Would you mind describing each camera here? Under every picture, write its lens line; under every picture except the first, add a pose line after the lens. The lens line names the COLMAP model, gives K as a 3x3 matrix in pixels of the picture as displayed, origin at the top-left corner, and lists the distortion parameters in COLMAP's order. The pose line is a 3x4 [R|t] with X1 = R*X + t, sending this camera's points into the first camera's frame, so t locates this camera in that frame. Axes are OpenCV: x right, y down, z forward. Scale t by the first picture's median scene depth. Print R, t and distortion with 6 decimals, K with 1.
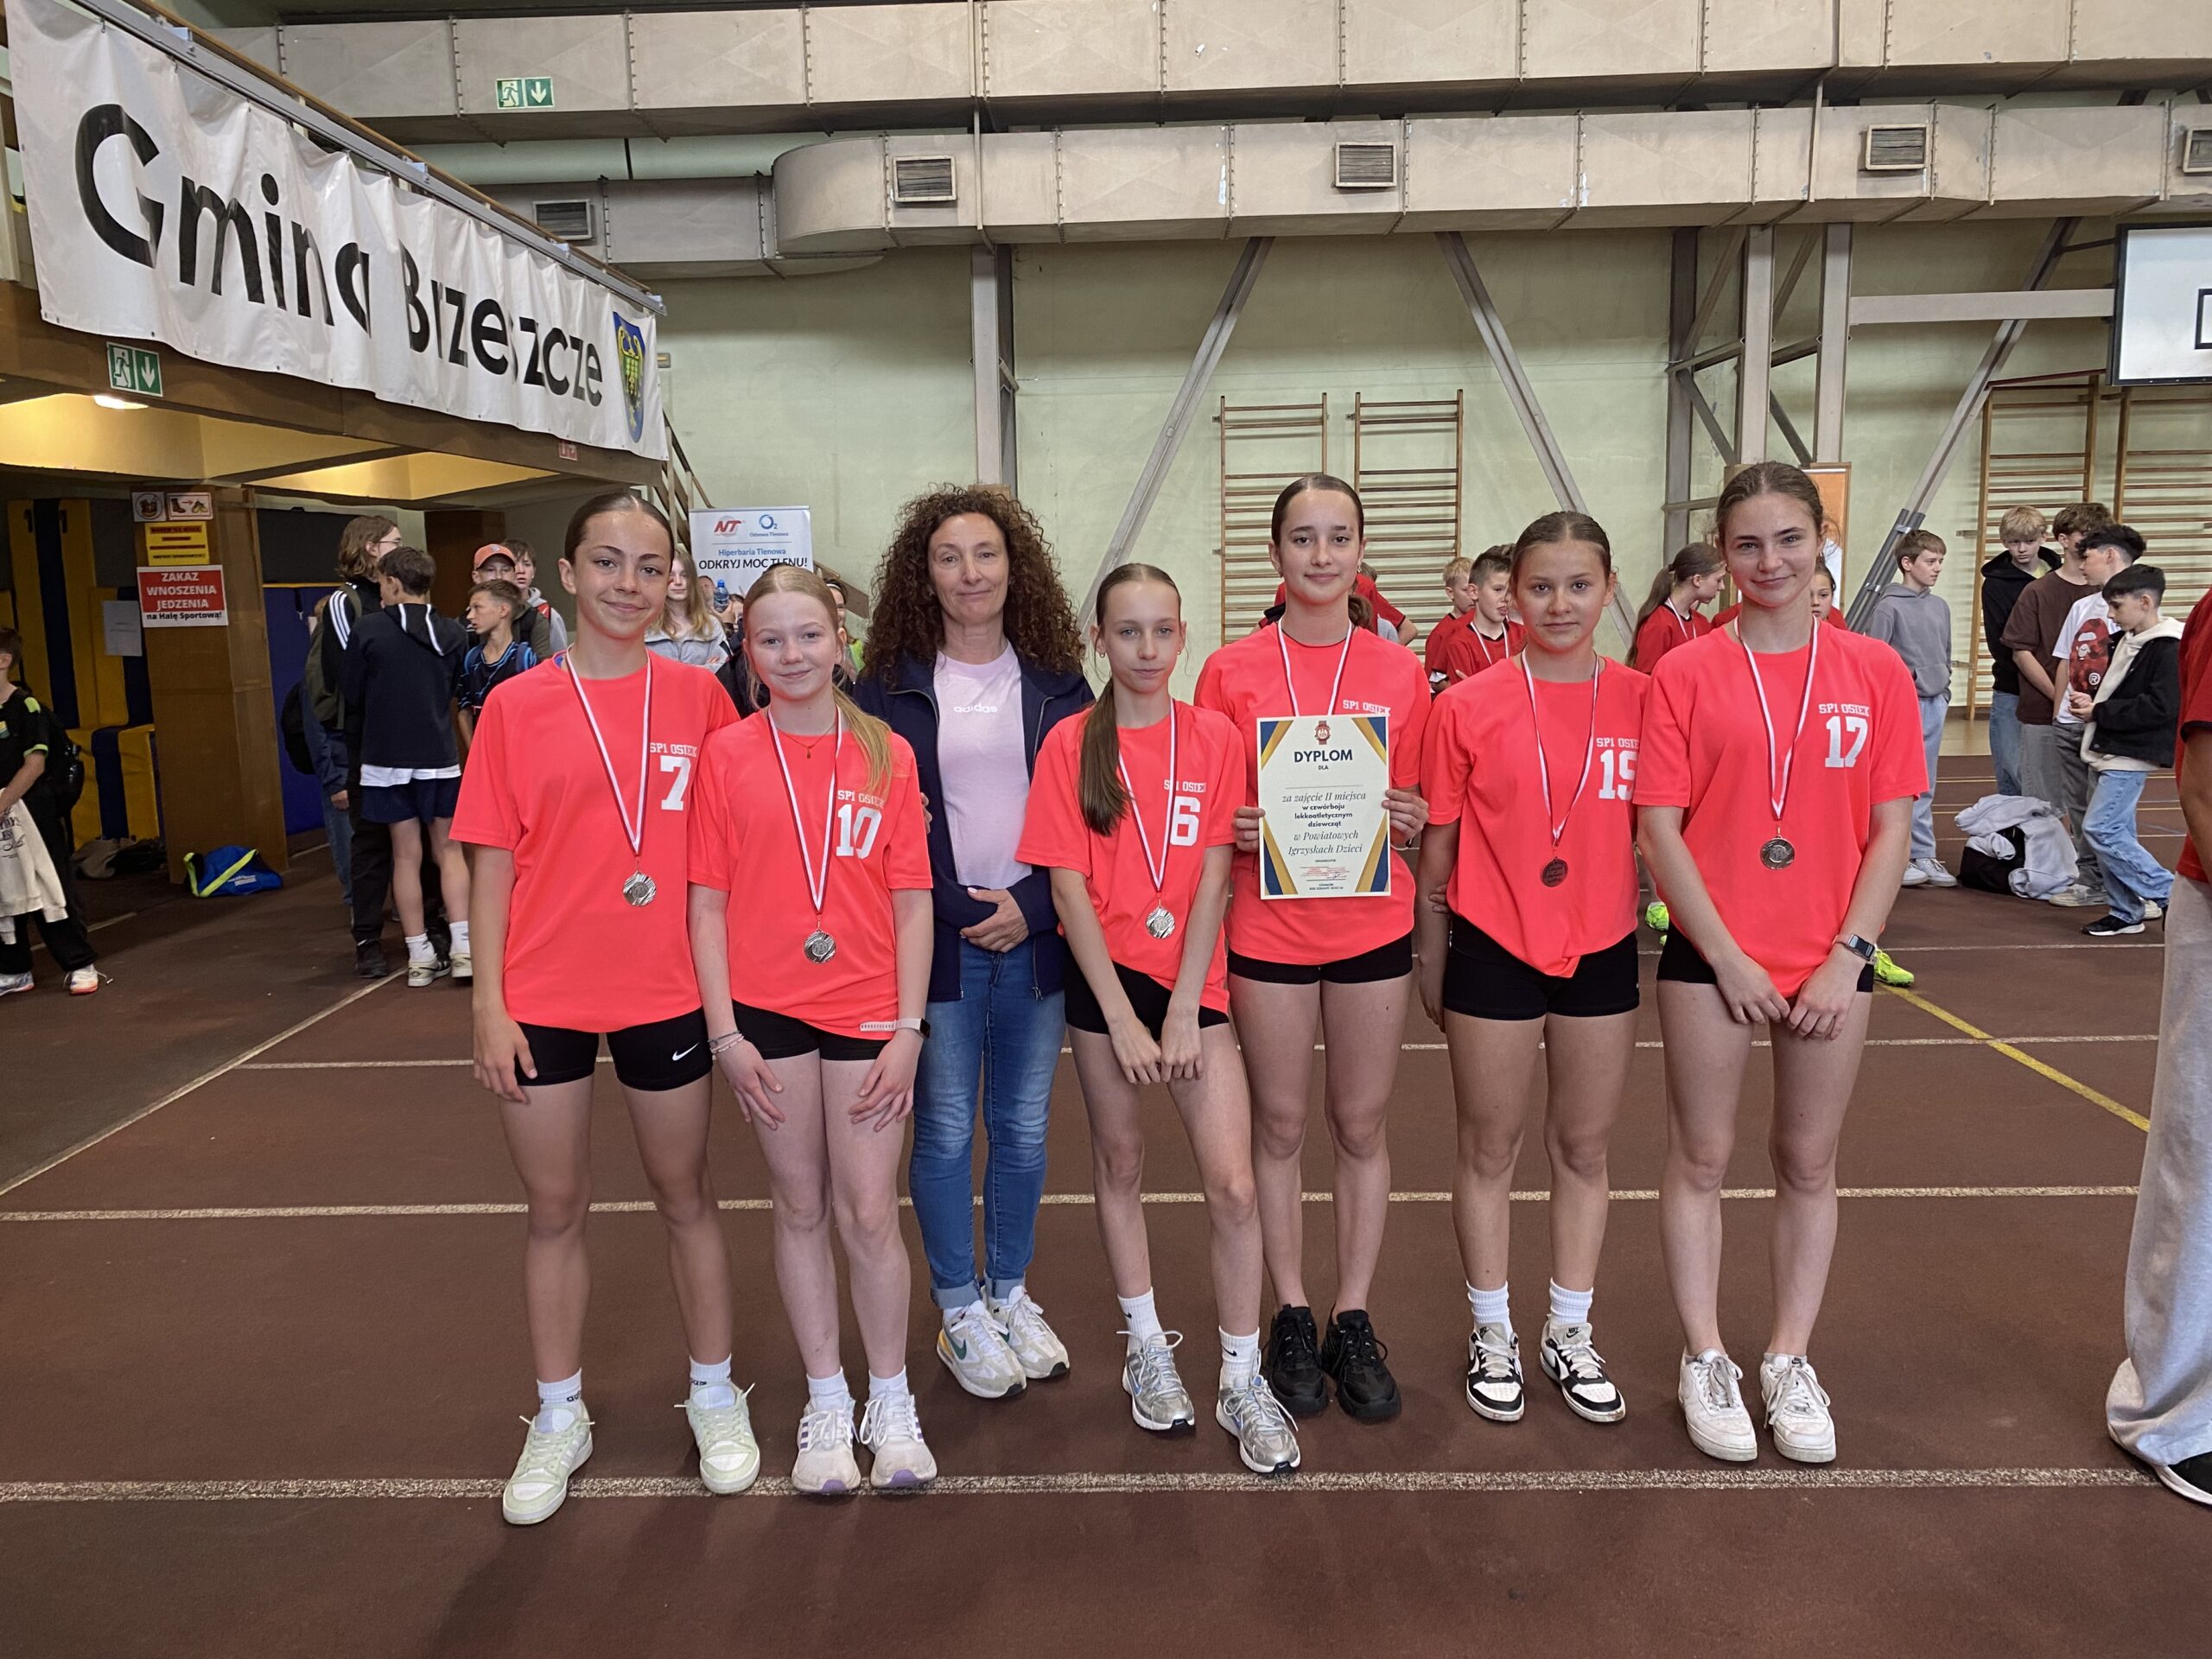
lens RADIAL K [[1715.2, 0, 1090.0], [0, 1715.2, 855.6], [0, 0, 1]] dist [0.006629, -0.011344]
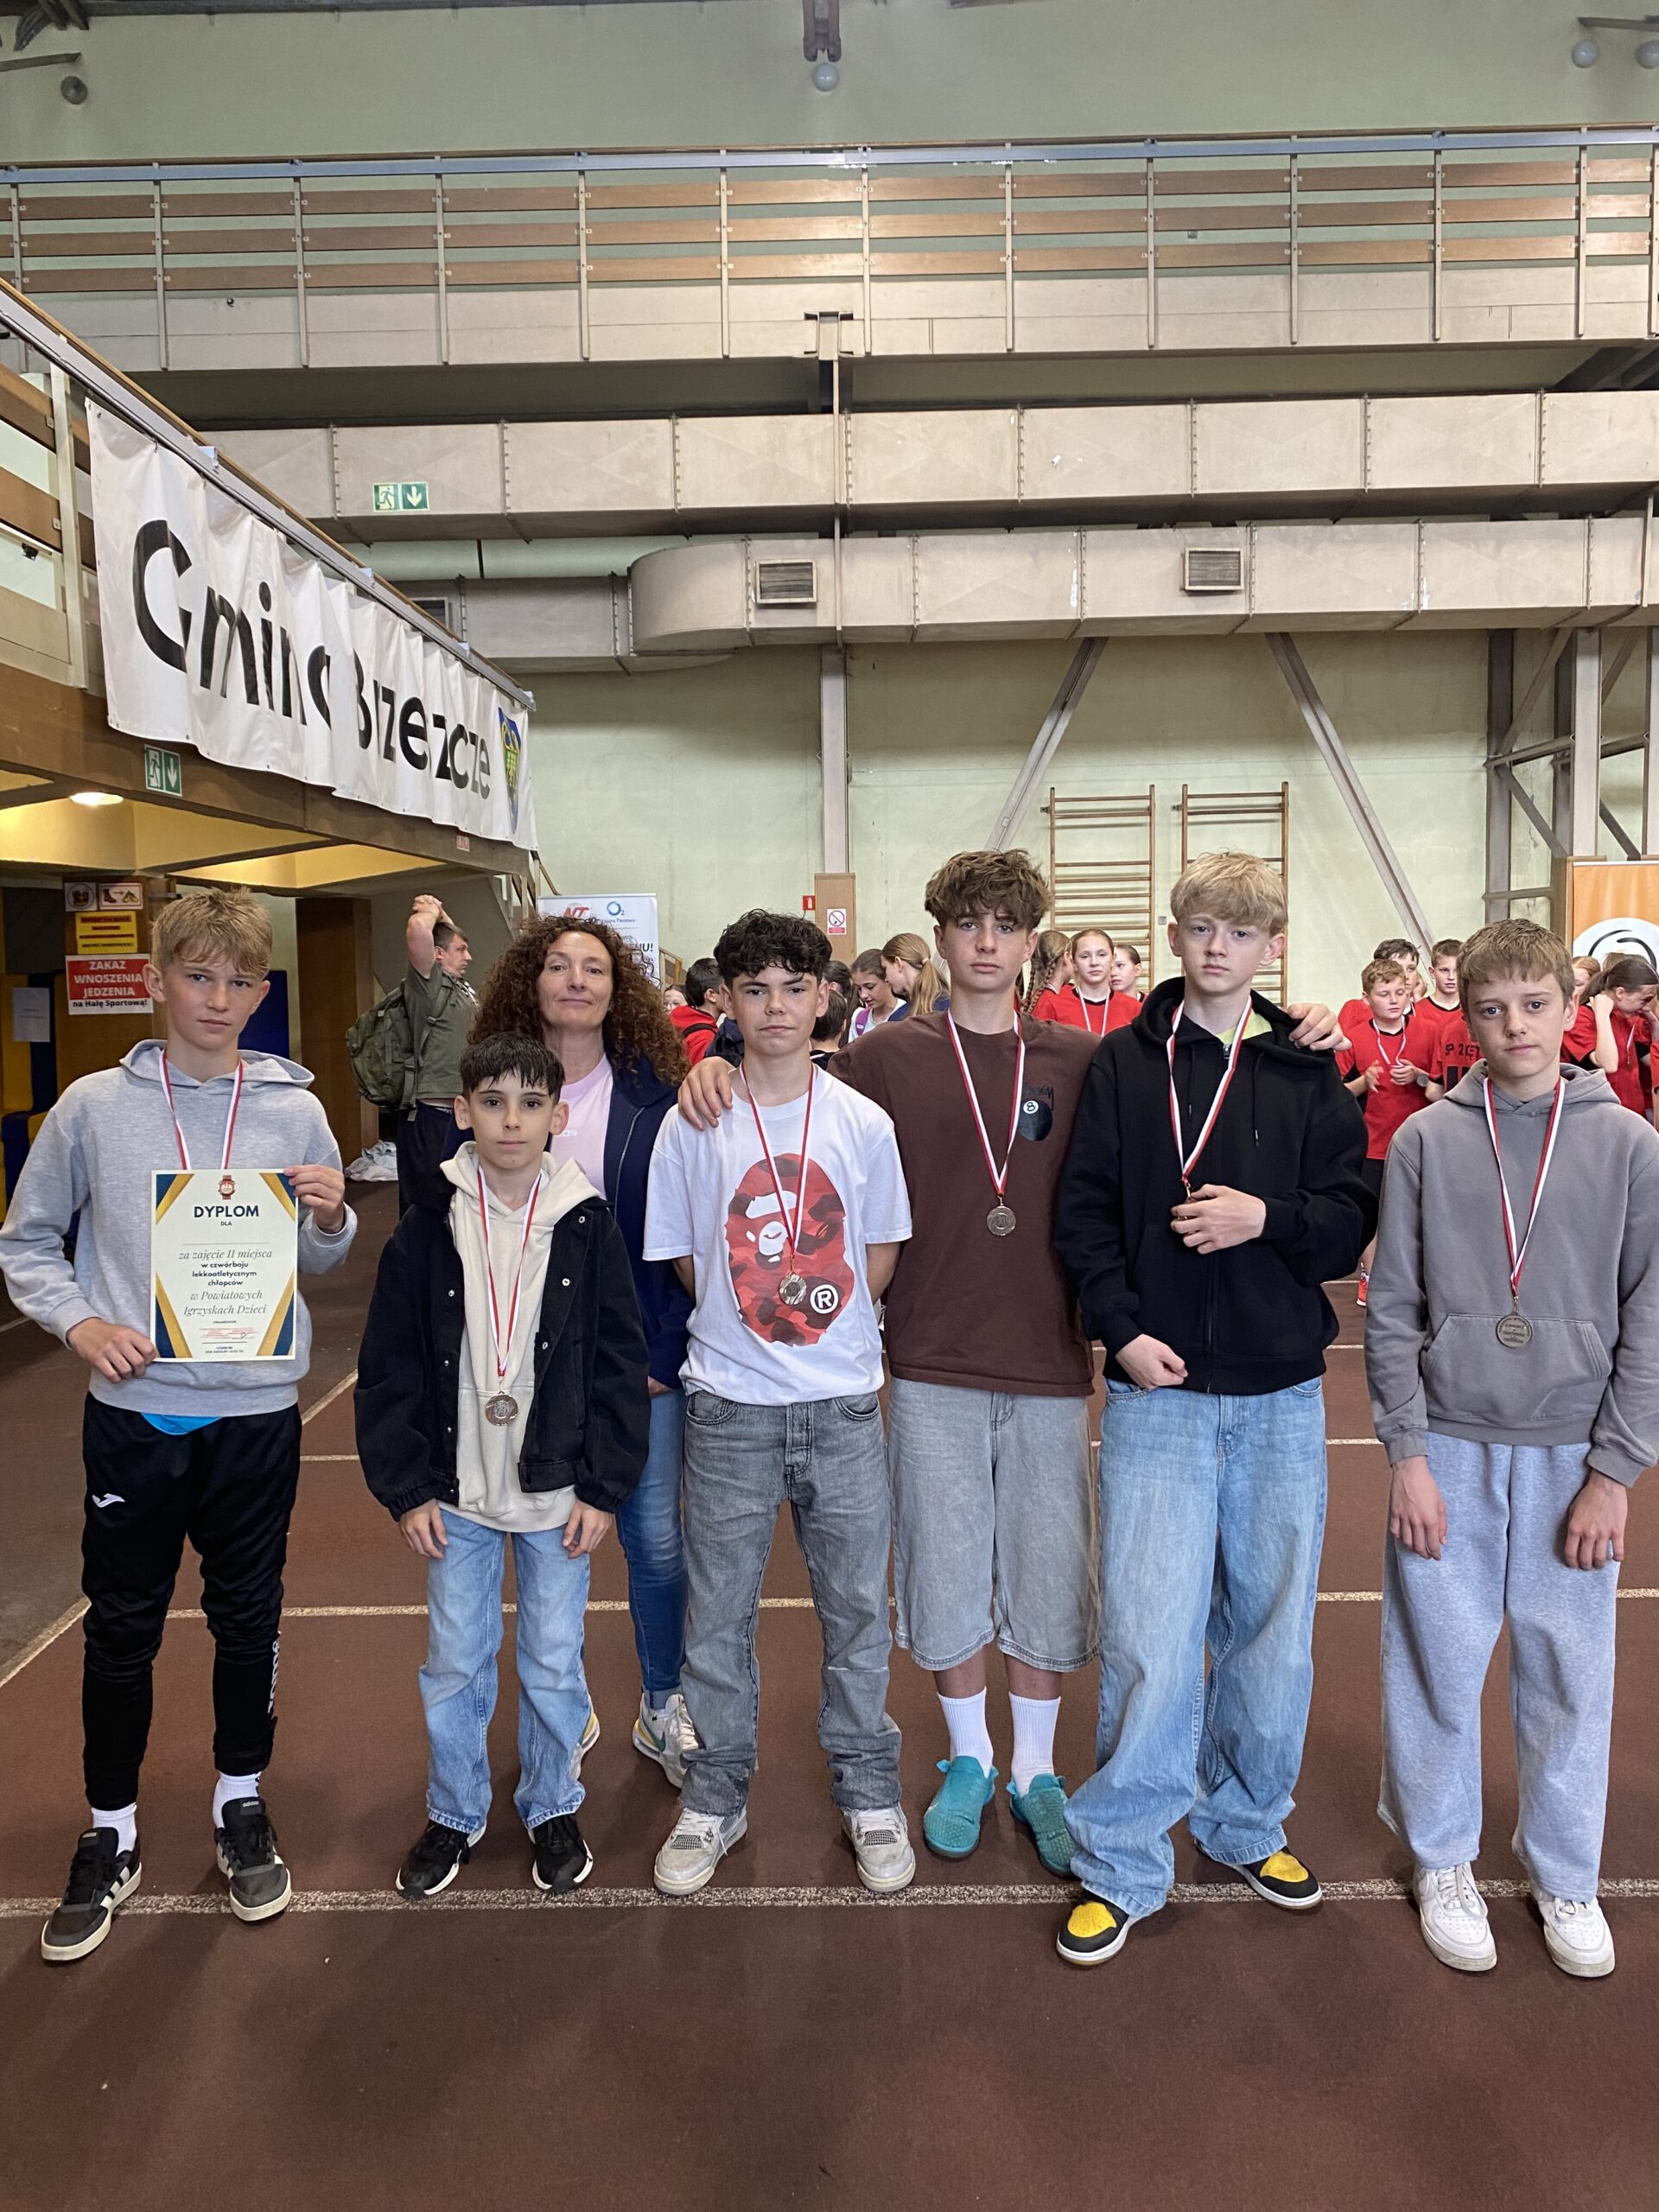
lens RADIAL K [[1711.8, 0, 829.5], [0, 1711.8, 1106.0], [0, 0, 1]] dist [0.067149, -0.147995]
pose [[0.999922, 0.001423, 0.012441, -0.083539], [-0.000509, 0.997315, -0.073231, -0.004048], [-0.012512, 0.073219, 0.997237, -0.008358]]
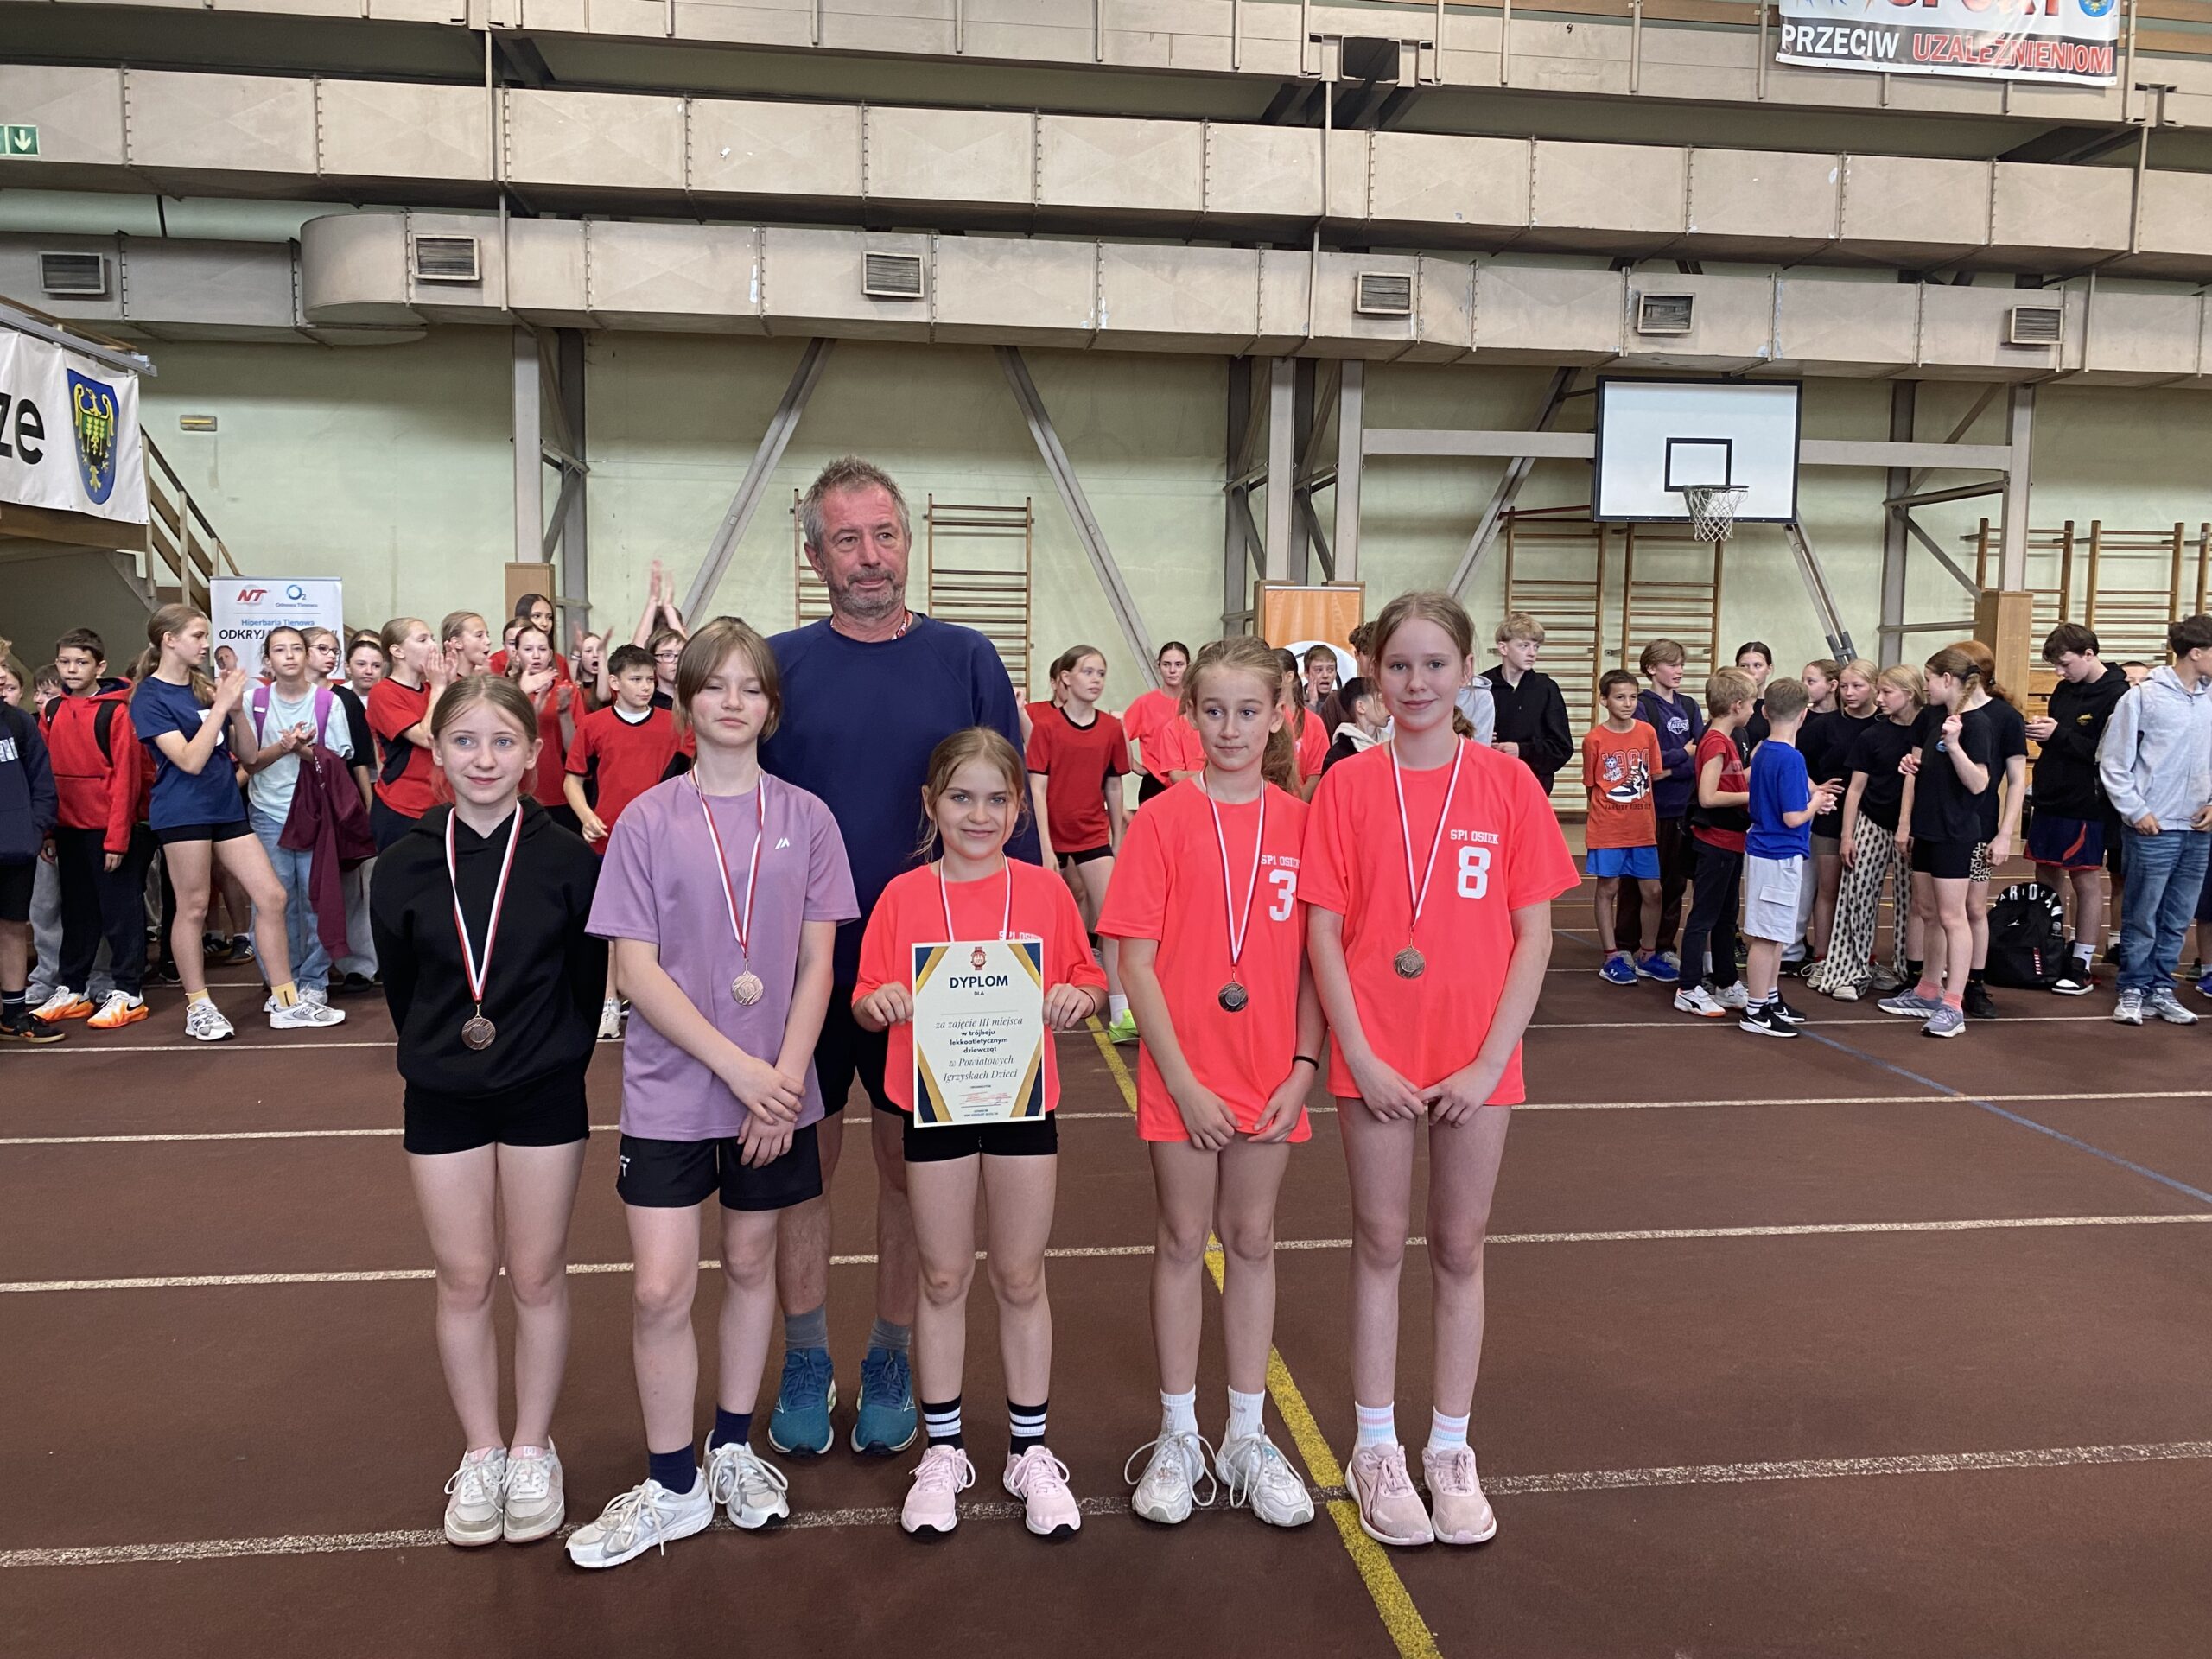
lens RADIAL K [[1700.4, 0, 1132.0], [0, 1700.4, 846.1], [0, 0, 1]] dist [0.009399, -0.011391]
pose [[0.988406, 0.019452, 0.150586, 0.155662], [-0.010730, 0.998229, -0.058514, -0.000685], [-0.151457, 0.056220, 0.986864, -0.013530]]
